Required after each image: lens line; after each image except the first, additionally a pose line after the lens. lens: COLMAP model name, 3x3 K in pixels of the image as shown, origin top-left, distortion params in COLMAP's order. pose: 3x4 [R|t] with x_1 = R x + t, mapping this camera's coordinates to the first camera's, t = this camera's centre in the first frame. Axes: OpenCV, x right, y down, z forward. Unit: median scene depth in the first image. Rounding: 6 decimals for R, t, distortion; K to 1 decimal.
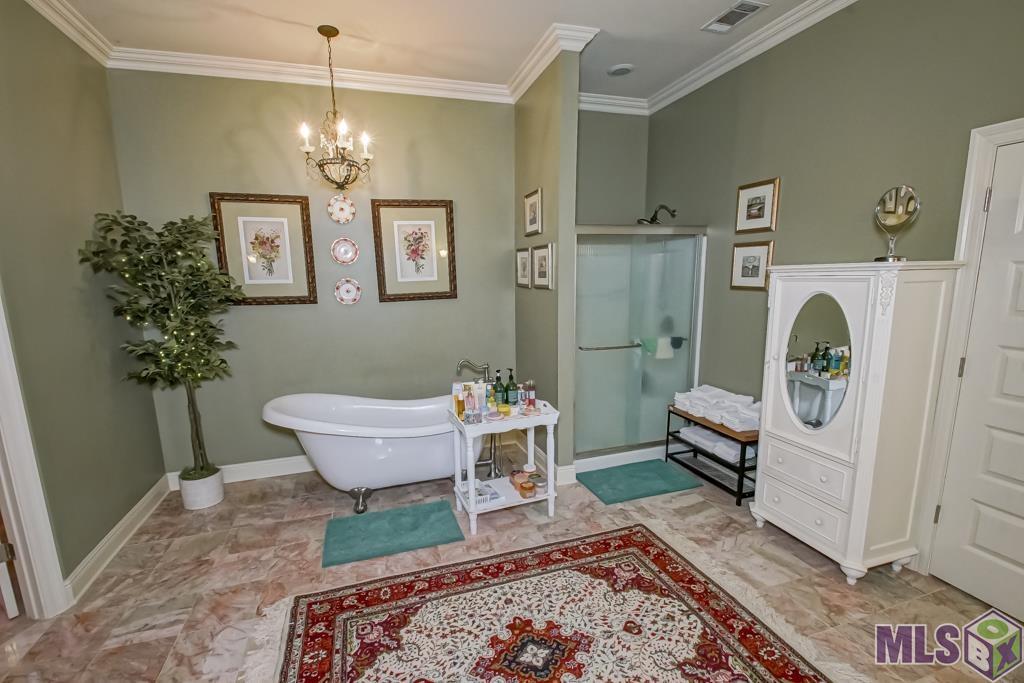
lens RADIAL K [[462.6, 0, 511.2], [0, 462.6, 352.8], [0, 0, 1]] dist [-0.003177, -0.000950]
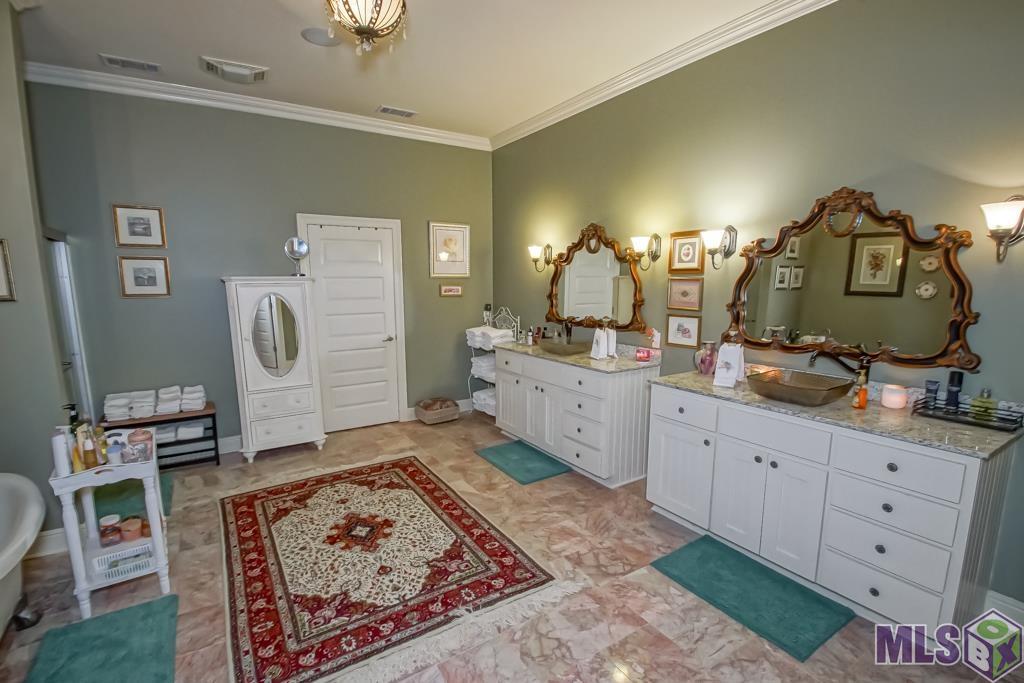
lens RADIAL K [[462.6, 0, 511.2], [0, 462.6, 352.8], [0, 0, 1]] dist [-0.003177, -0.000950]
pose [[-0.271081, -0.134101, 0.953169, -1.169206], [0.169683, 0.968082, 0.184457, -0.085251], [-0.947482, 0.211739, -0.239674, 0.625093]]
